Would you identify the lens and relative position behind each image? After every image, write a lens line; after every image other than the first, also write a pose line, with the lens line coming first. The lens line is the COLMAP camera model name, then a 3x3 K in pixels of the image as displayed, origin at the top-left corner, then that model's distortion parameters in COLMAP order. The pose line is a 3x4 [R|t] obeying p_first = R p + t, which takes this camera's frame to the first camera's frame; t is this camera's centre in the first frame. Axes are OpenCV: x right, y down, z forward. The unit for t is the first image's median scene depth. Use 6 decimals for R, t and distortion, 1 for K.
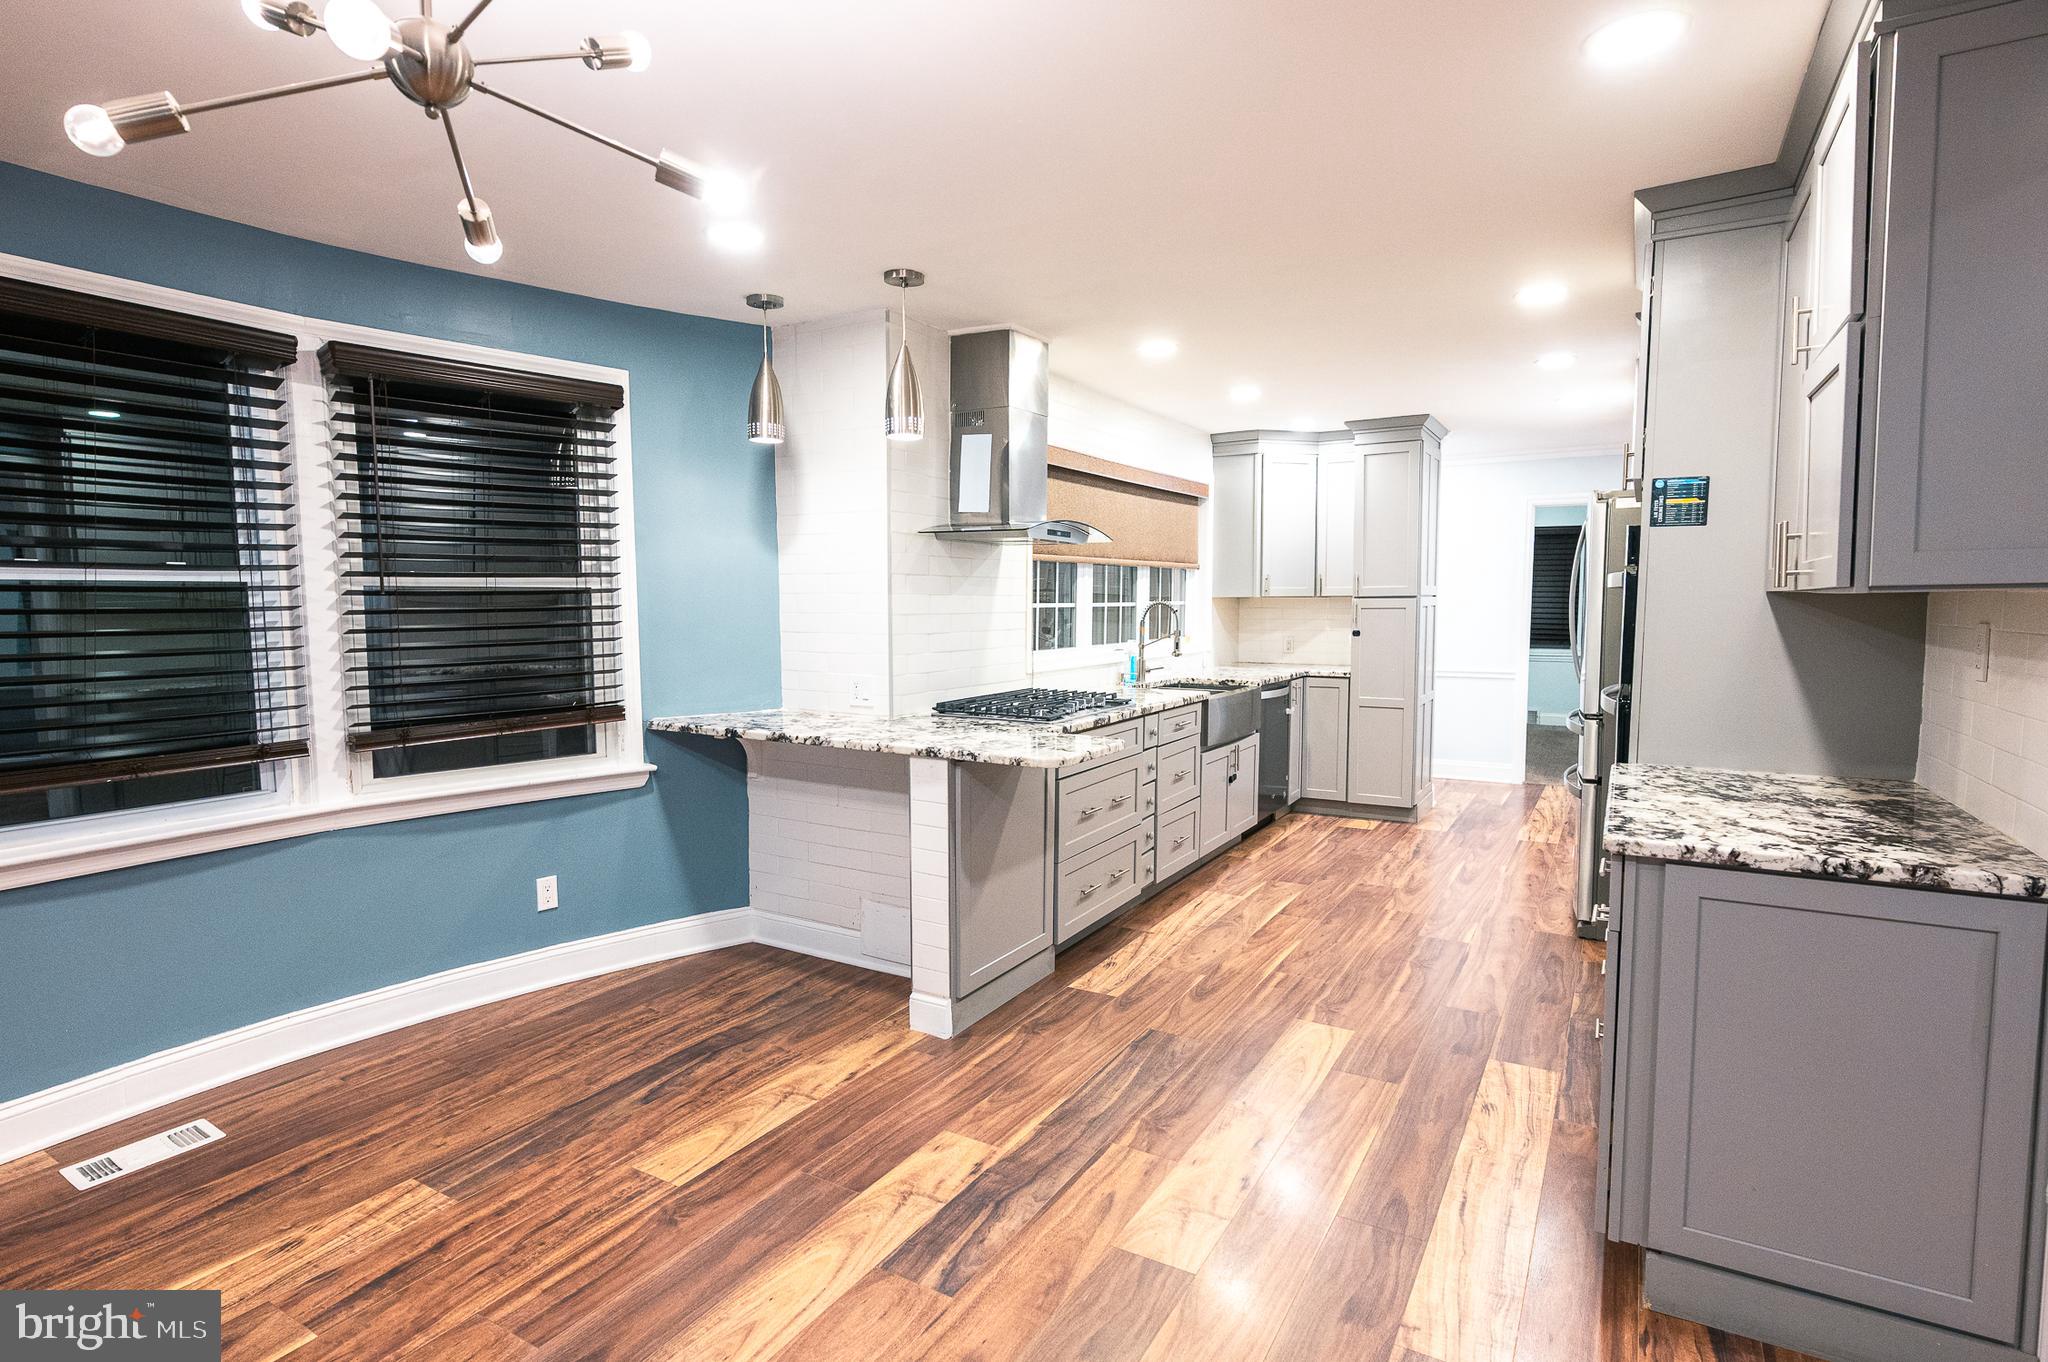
lens RADIAL K [[1014.4, 0, 1021.1], [0, 1014.4, 691.6], [0, 0, 1]] dist [0.000986, 0.003055]
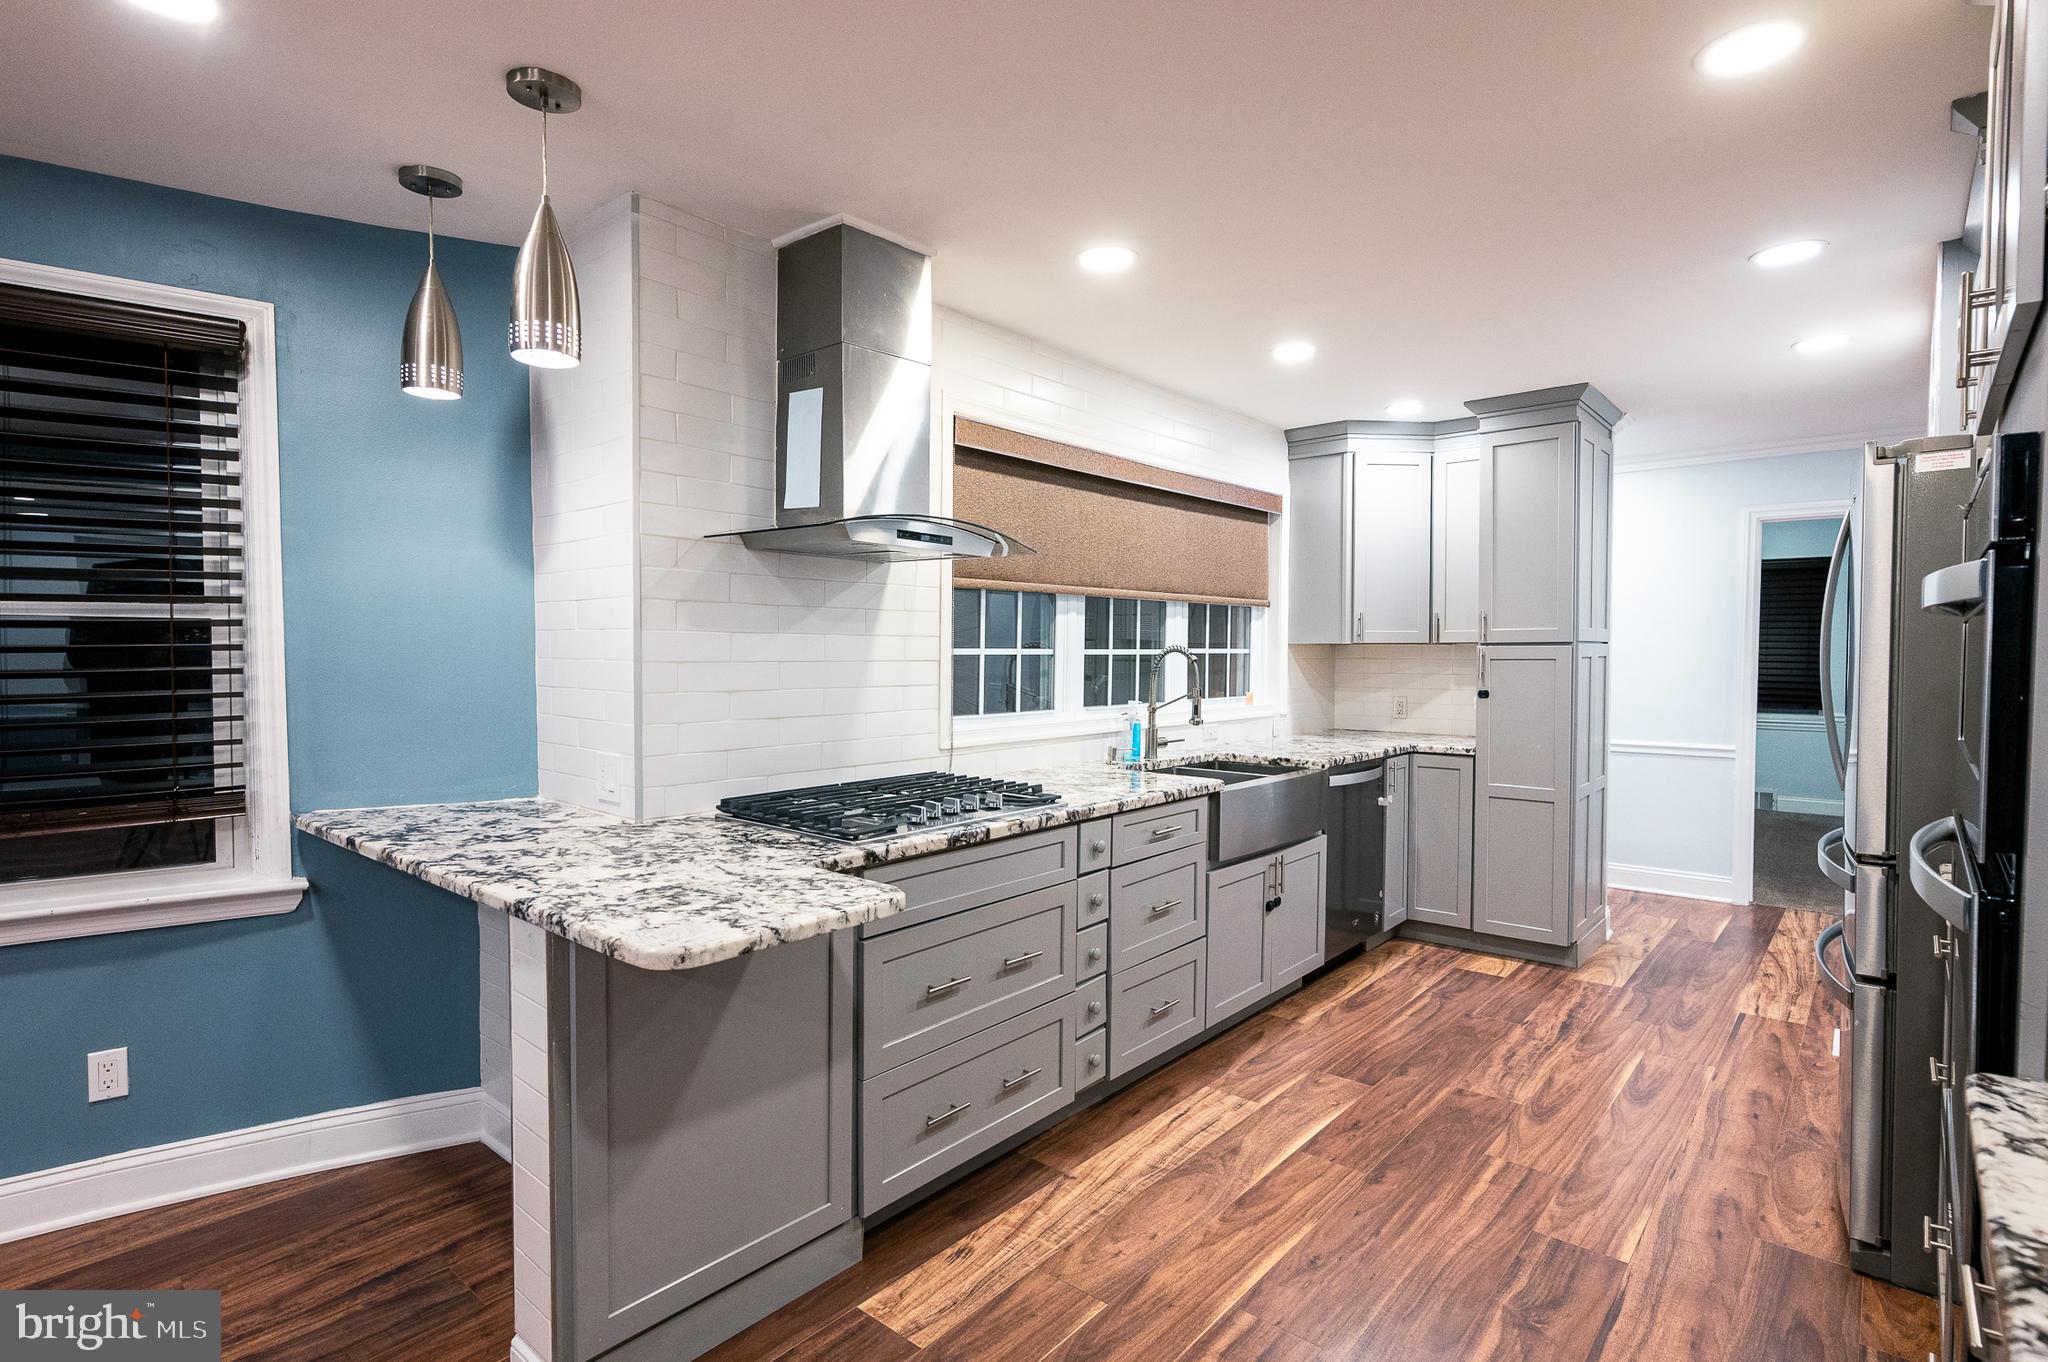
lens RADIAL K [[1014.4, 0, 1015.5], [0, 1014.4, 687.4], [0, 0, 1]] dist [0.000986, 0.003055]
pose [[0.985030, 0.011829, -0.171975, 0.205631], [-0.020973, 0.998455, -0.051448, -0.029402], [0.171101, 0.054284, 0.983757, 0.384564]]
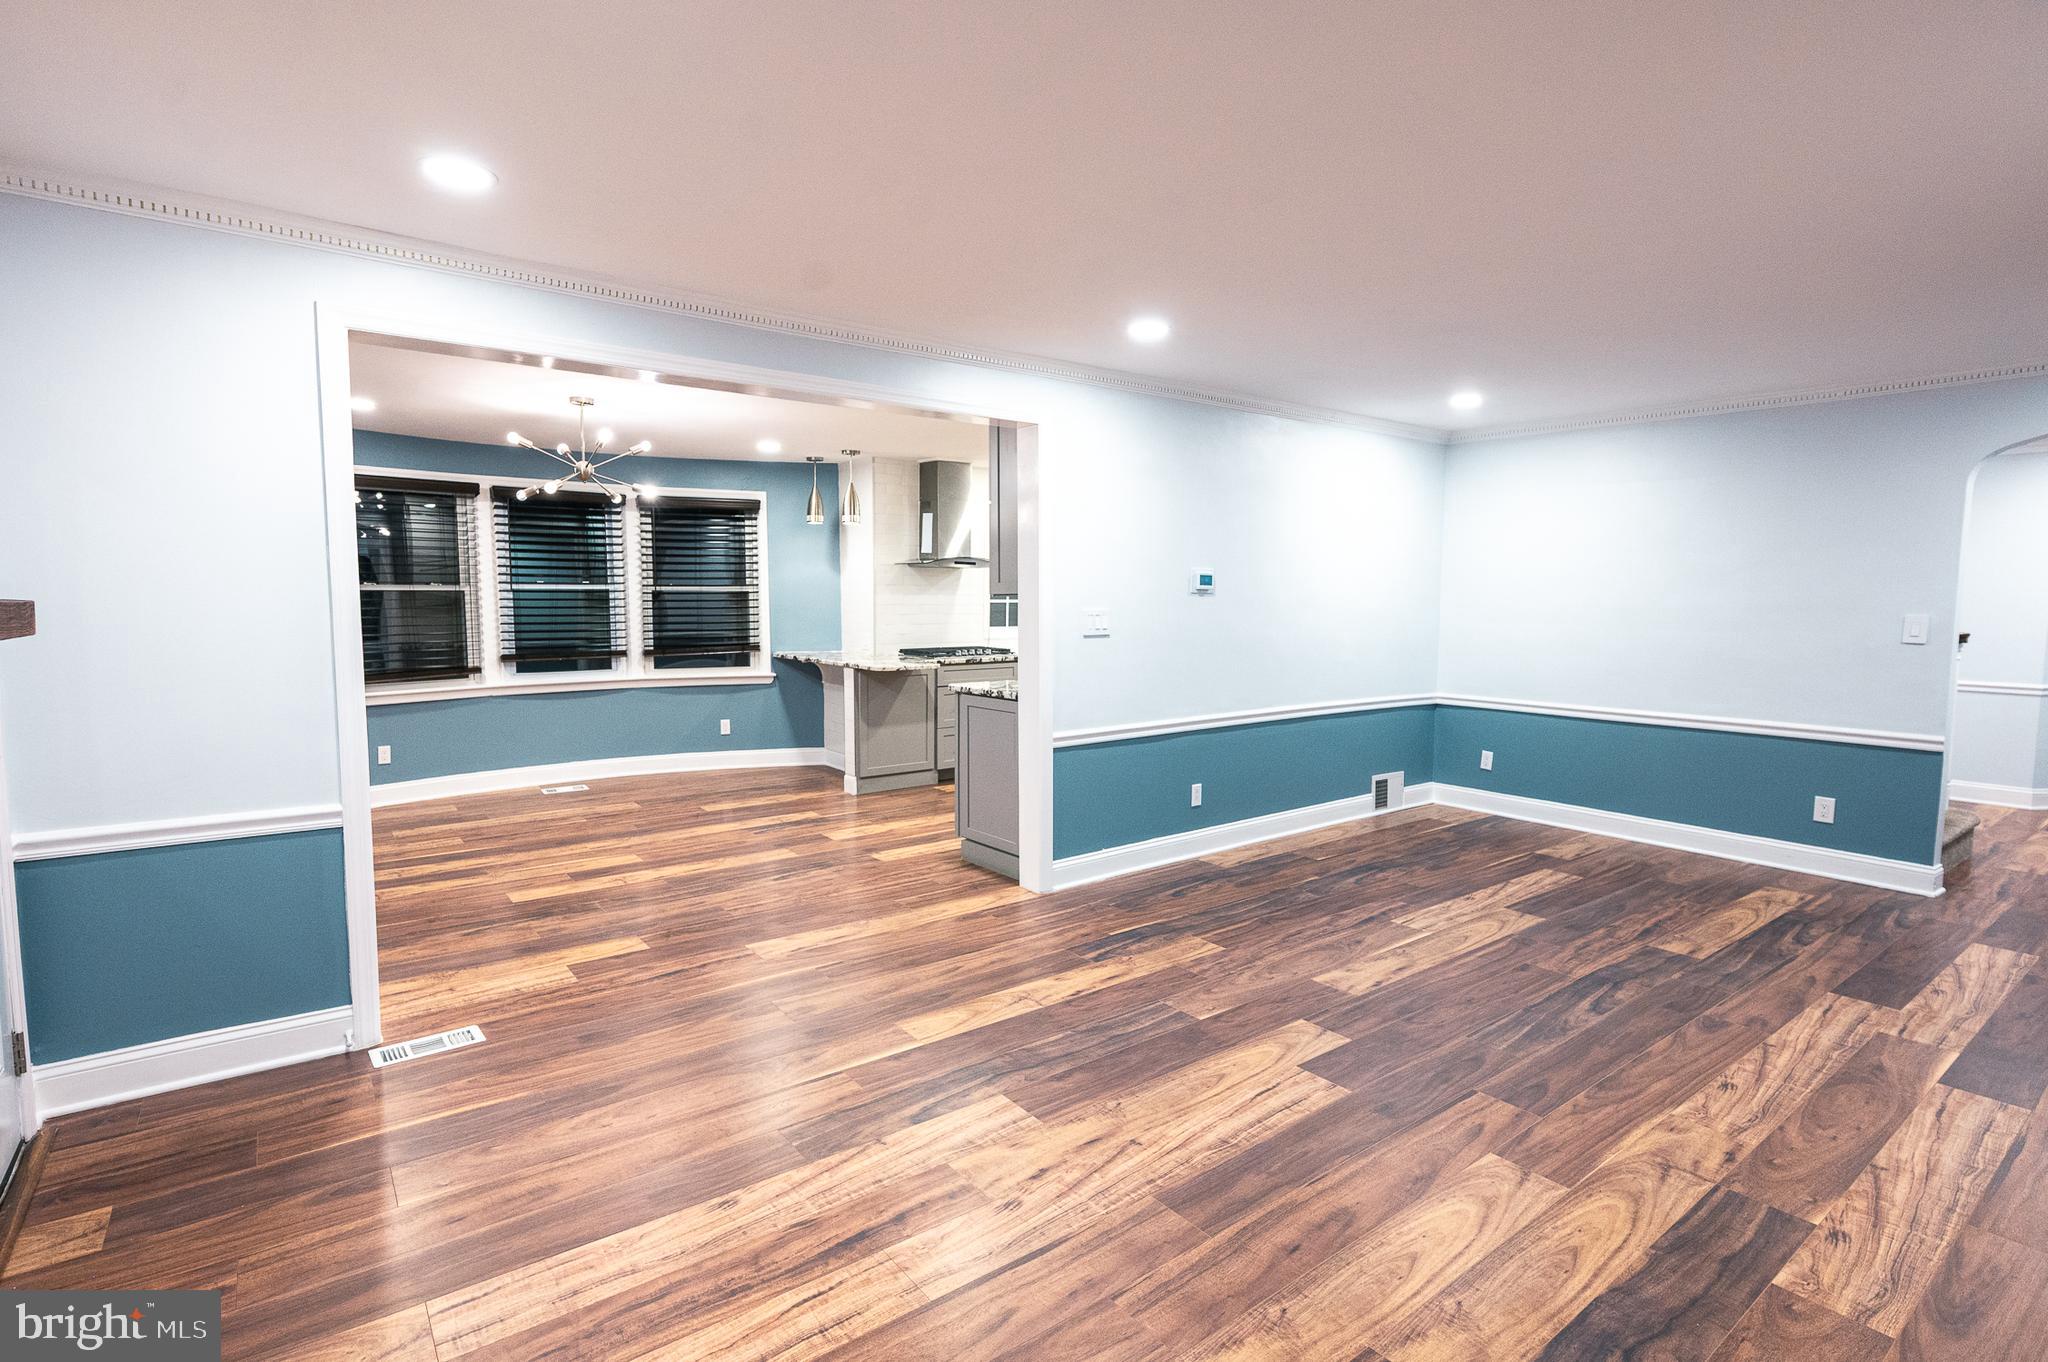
lens RADIAL K [[1014.4, 0, 1055.2], [0, 1014.4, 687.1], [0, 0, 1]] dist [0.000986, 0.003055]
pose [[0.938574, 0.039266, -0.342838, 0.876515], [-0.038747, 0.999214, 0.008364, 0.056800], [0.342897, 0.005434, 0.939357, -0.763972]]
